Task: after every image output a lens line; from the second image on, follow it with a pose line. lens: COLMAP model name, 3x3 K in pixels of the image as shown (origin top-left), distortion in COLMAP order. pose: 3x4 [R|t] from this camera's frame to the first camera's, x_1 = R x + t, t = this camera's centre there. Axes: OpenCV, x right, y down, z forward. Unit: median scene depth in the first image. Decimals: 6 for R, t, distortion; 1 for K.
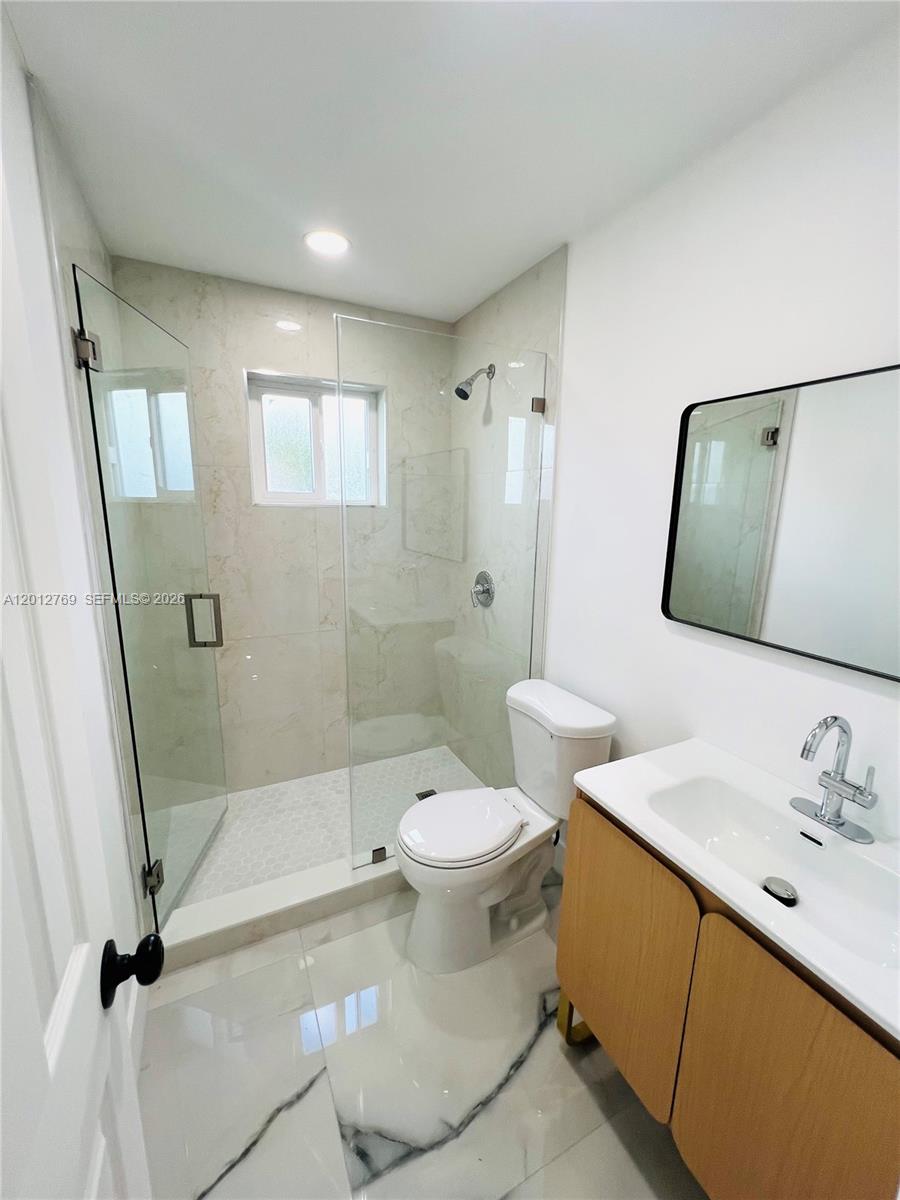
lens RADIAL K [[479.4, 0, 455.7], [0, 479.4, 597.1], [0, 0, 1]] dist [-0.005220, 0.000743]
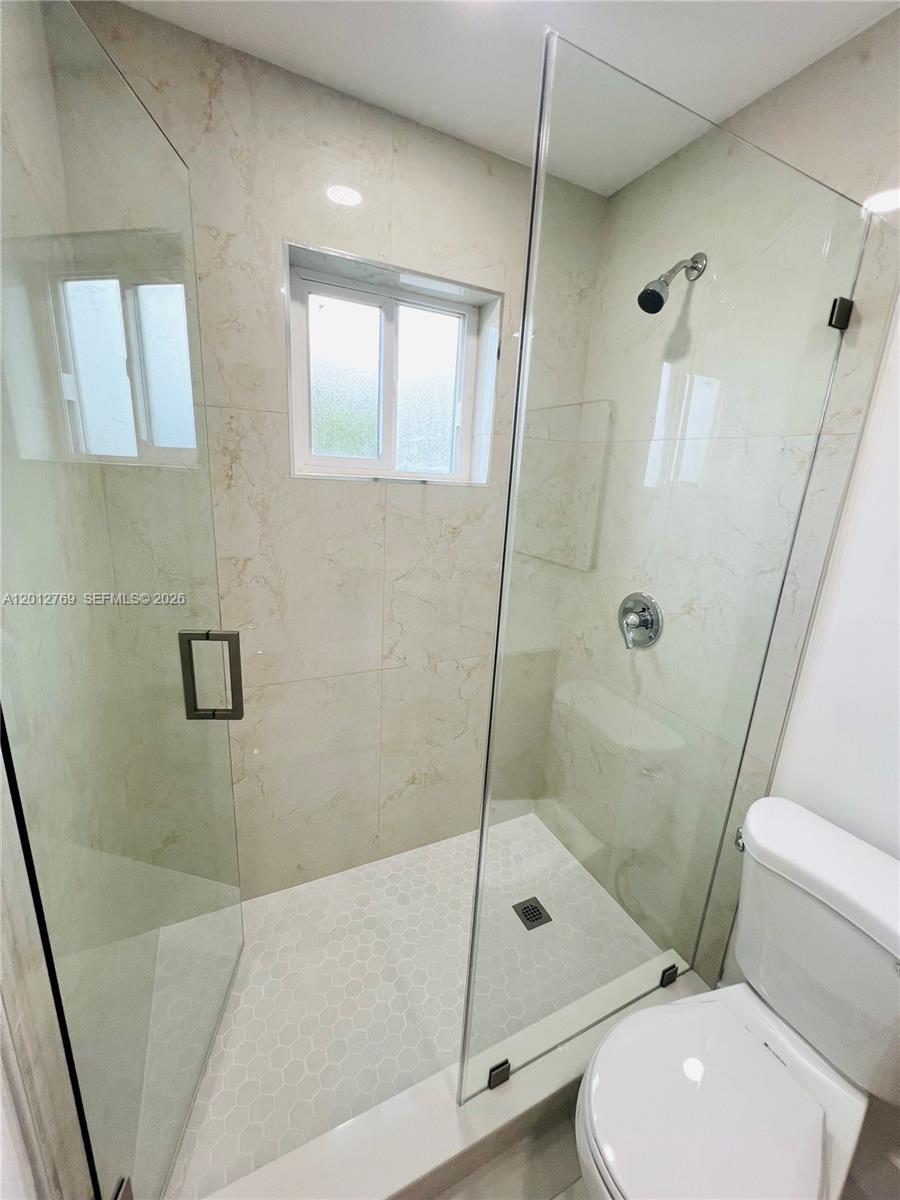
lens RADIAL K [[481.7, 0, 456.6], [0, 481.7, 598.0], [0, 0, 1]] dist [-0.004481, 0.000066]
pose [[0.999198, 0.039890, 0.003539, -0.201971], [-0.040030, 0.997401, 0.059913, -0.079874], [-0.001140, -0.060006, 0.998197, 0.363289]]
